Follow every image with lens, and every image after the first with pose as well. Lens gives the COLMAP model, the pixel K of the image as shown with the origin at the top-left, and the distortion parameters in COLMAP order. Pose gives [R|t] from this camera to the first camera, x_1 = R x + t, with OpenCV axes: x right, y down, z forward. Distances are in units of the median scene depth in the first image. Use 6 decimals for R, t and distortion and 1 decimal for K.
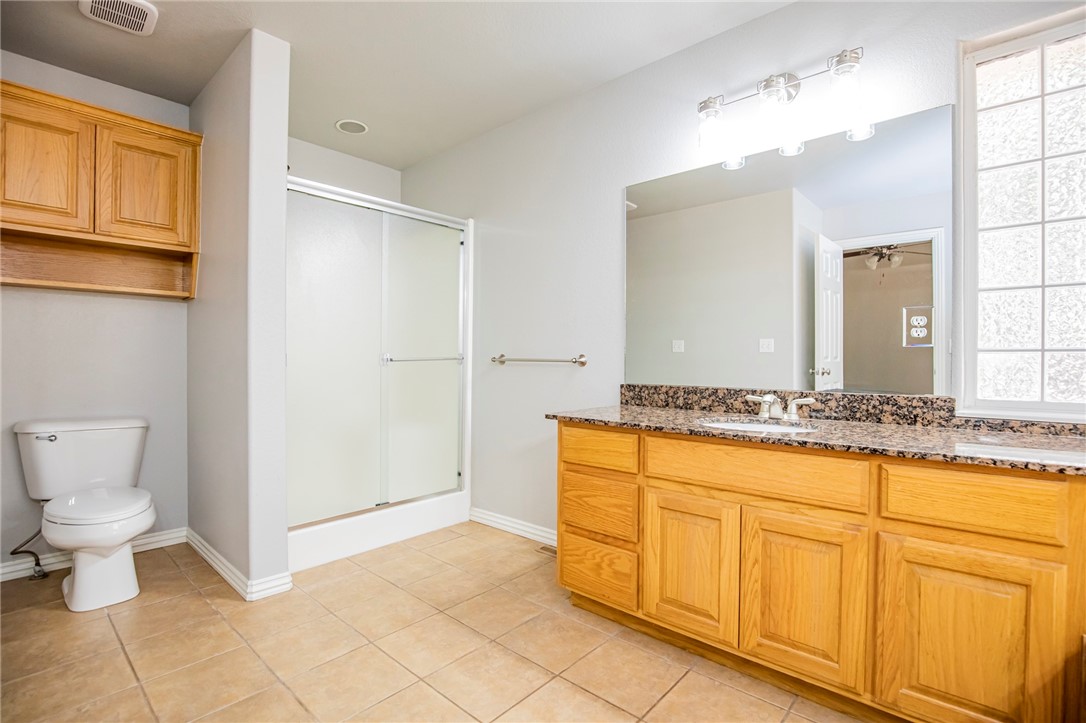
lens RADIAL K [[503.6, 0, 551.0], [0, 503.6, 363.6], [0, 0, 1]] dist [-0.034441, 0.005218]
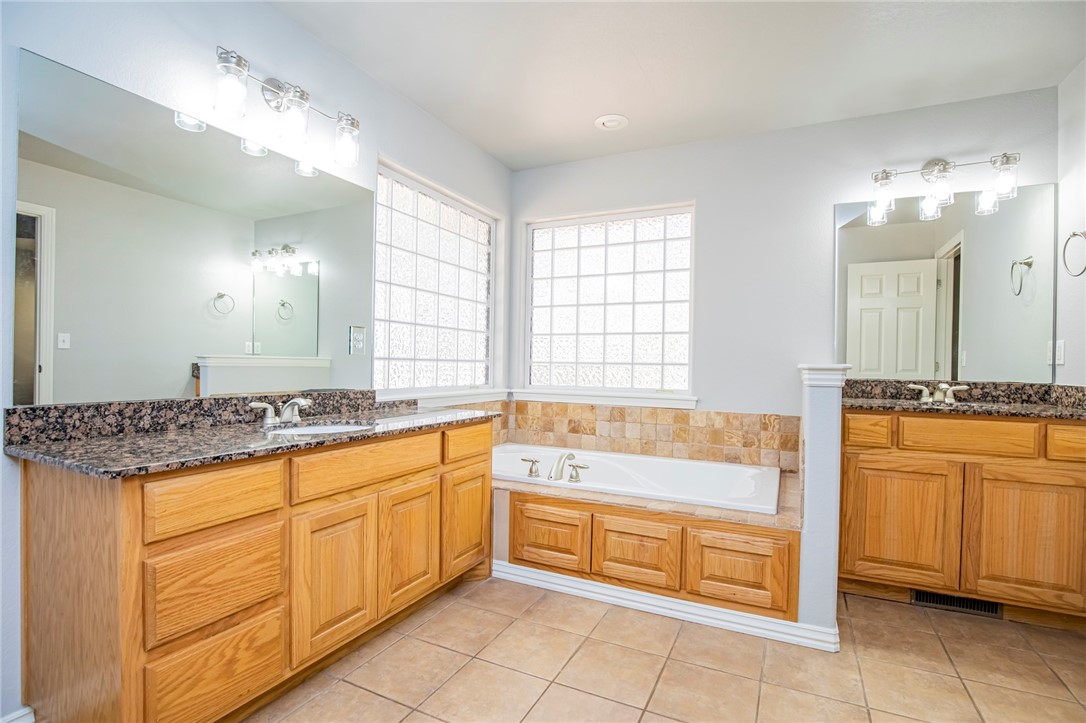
lens RADIAL K [[503.6, 0, 551.0], [0, 503.6, 363.6], [0, 0, 1]] dist [-0.034441, 0.005218]
pose [[-0.264207, -0.006828, 0.964442, -0.670819], [-0.009031, 0.999949, 0.004605, -0.019375], [-0.964424, -0.007493, -0.264255, 0.742077]]
